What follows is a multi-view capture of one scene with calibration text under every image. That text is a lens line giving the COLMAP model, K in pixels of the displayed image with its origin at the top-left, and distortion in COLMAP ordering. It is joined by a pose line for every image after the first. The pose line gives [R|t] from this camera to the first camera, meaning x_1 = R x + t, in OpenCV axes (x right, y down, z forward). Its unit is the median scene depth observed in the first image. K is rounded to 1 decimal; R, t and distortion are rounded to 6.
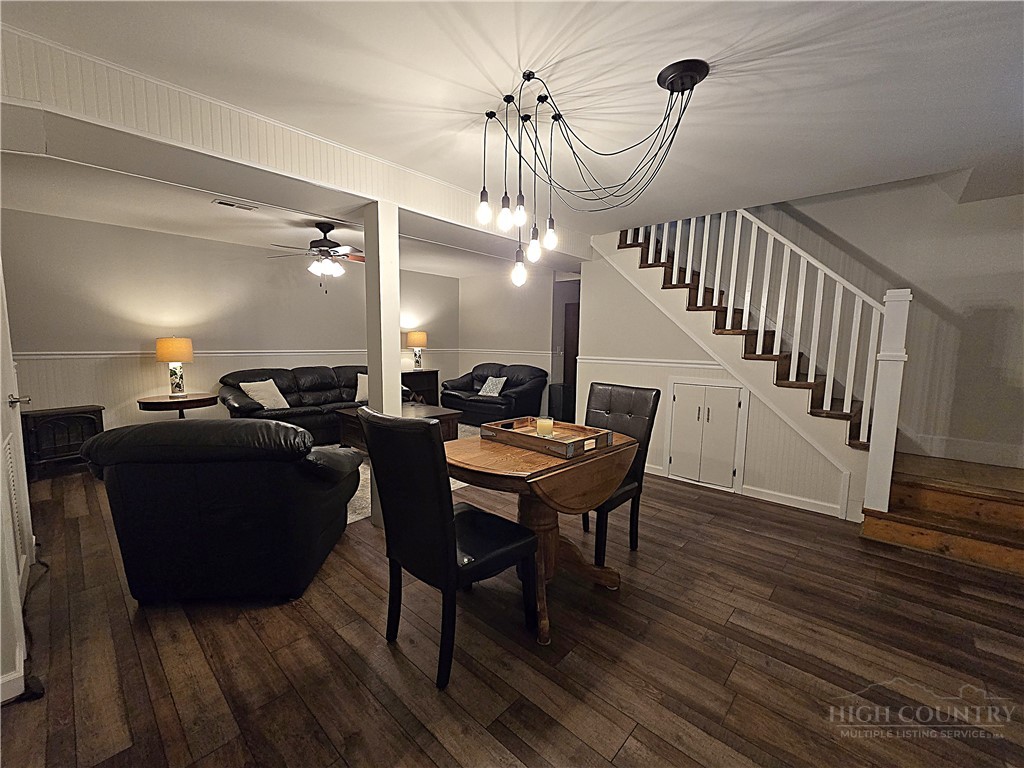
lens RADIAL K [[418.0, 0, 512.2], [0, 418.0, 386.4], [0, 0, 1]] dist [-0.008255, -0.000227]
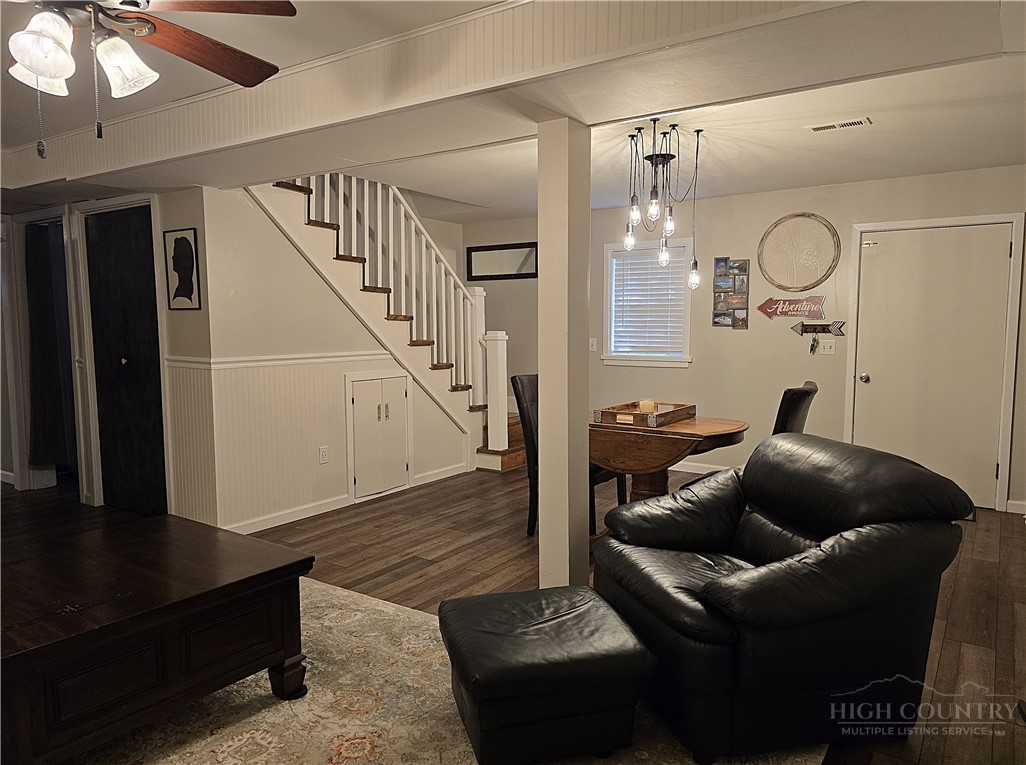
lens RADIAL K [[711.7, 0, 517.3], [0, 711.7, 385.2], [0, 0, 1]] dist [0.059133, 0.000230]
pose [[-0.148280, -0.099815, 0.983895, -1.208747], [0.109460, 0.987124, 0.116639, -0.152587], [-0.982869, 0.124992, -0.135445, 1.082888]]
